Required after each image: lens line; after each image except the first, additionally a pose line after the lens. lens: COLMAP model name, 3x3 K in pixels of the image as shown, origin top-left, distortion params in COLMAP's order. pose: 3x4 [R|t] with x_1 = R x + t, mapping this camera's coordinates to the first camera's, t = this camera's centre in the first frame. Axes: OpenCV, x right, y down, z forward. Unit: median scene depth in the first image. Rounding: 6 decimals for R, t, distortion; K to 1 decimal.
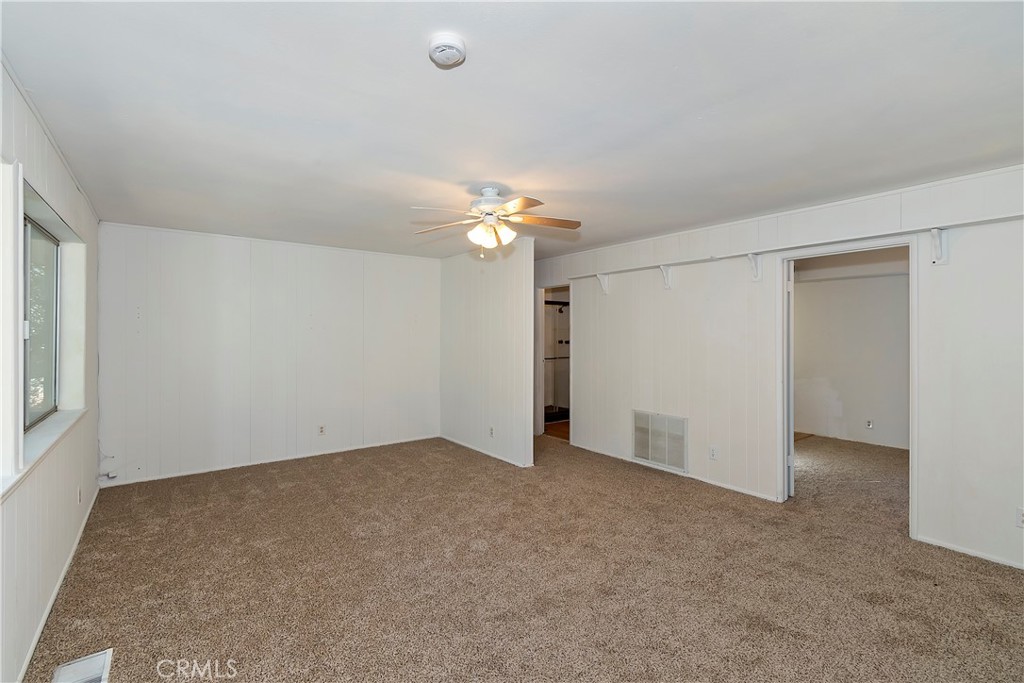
lens RADIAL K [[462.7, 0, 512.1], [0, 462.7, 331.8], [0, 0, 1]] dist [0.011566, -0.004590]
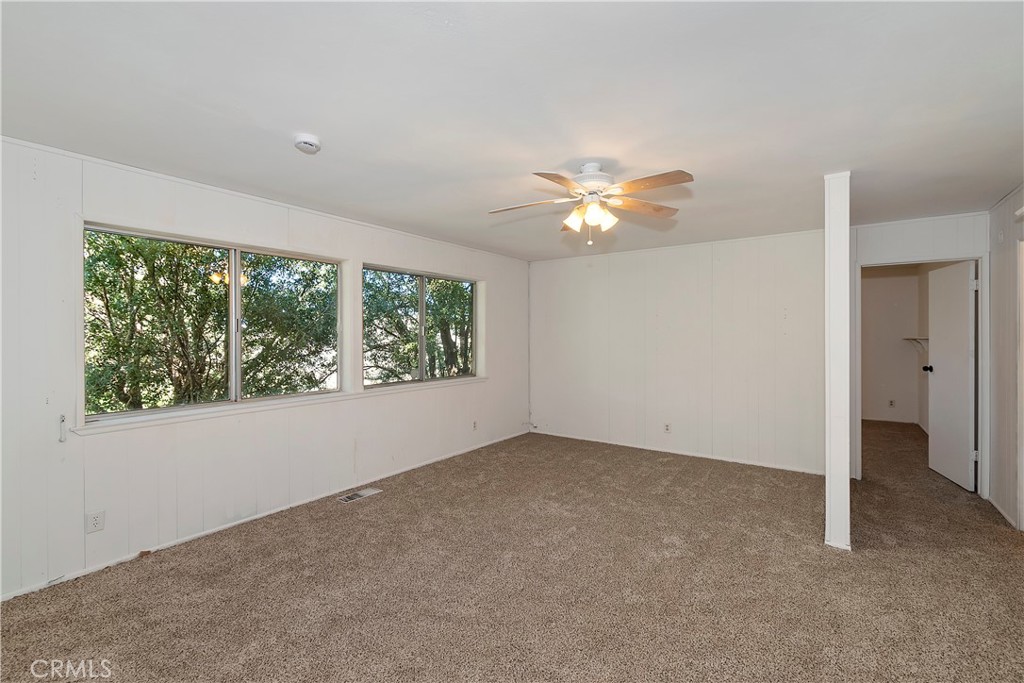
lens RADIAL K [[462.7, 0, 505.7], [0, 462.7, 337.0], [0, 0, 1]] dist [0.011566, -0.004590]
pose [[0.289505, 0.001636, -0.957175, 0.581105], [0.003373, 0.999991, 0.002730, 0.010537], [0.957171, -0.004019, 0.289496, 0.464657]]
